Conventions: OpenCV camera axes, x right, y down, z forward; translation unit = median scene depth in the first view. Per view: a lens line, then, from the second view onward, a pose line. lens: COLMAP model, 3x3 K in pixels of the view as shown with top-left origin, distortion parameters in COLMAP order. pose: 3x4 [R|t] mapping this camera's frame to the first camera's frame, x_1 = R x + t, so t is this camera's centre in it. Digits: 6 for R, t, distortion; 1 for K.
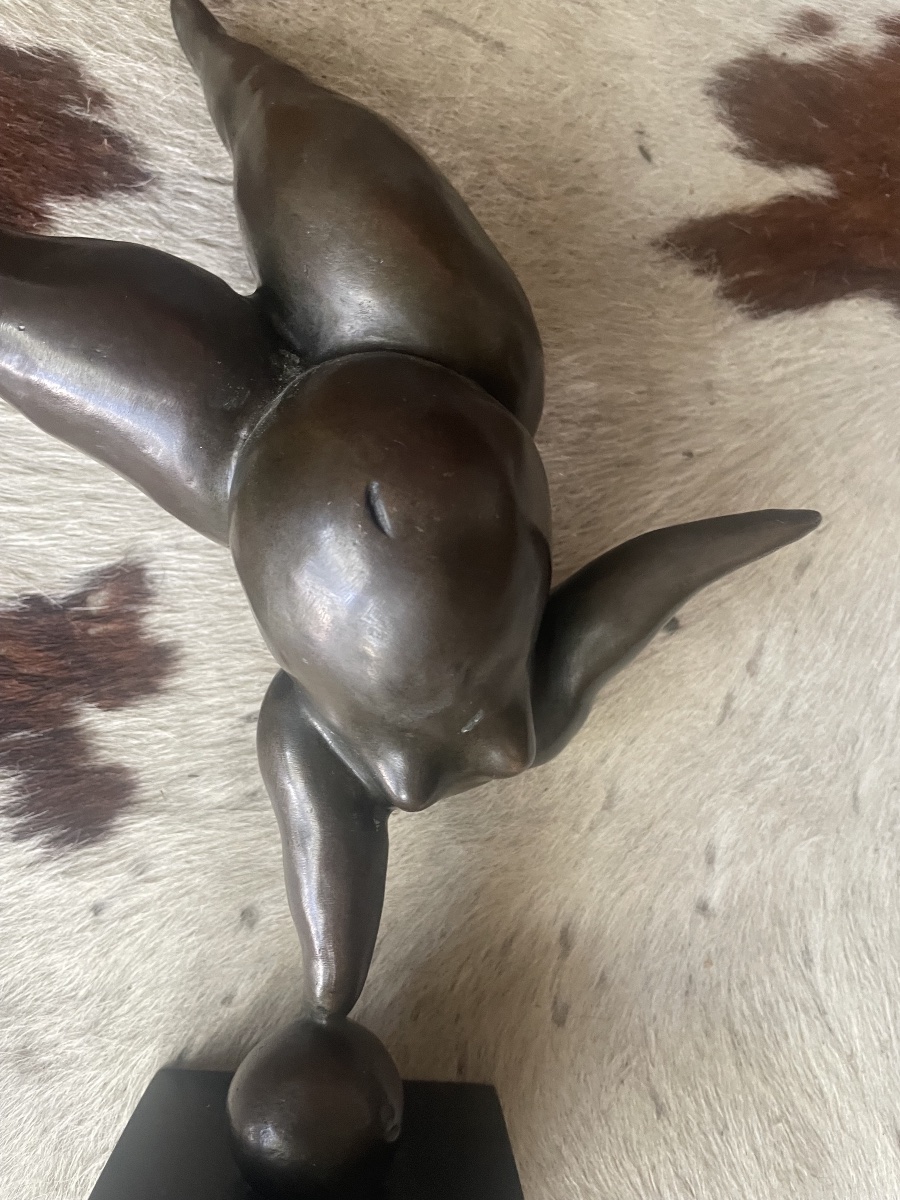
lens RADIAL K [[913.3, 0, 434.9], [0, 913.3, 593.8], [0, 0, 1]] dist [0.069167, -0.102467]
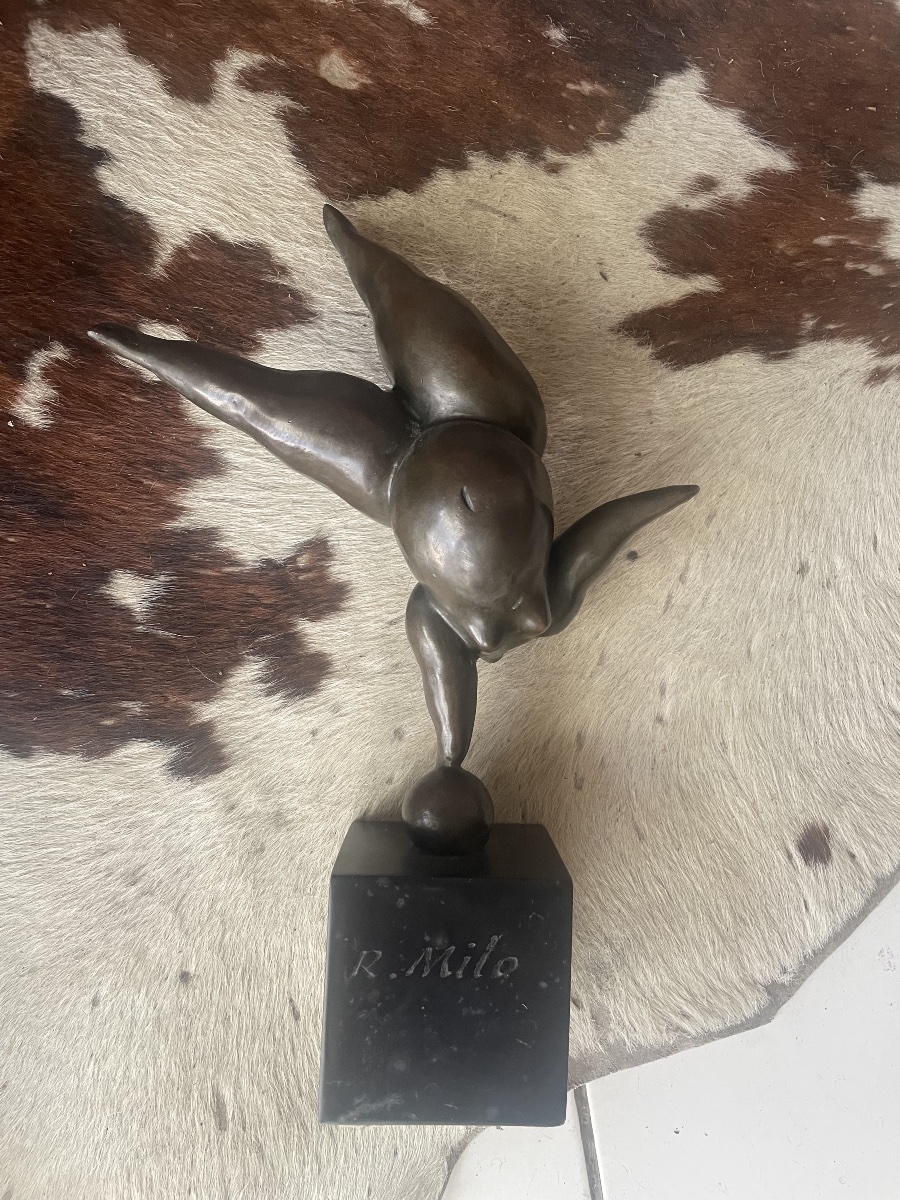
lens RADIAL K [[923.7, 0, 450.0], [0, 923.7, 600.0], [0, 0, 1]] dist [0.107252, -0.136569]
pose [[0.997768, -0.056738, -0.035217, -0.025612], [0.057522, 0.998109, 0.021652, 0.060413], [0.033922, -0.023630, 0.999145, -0.754316]]
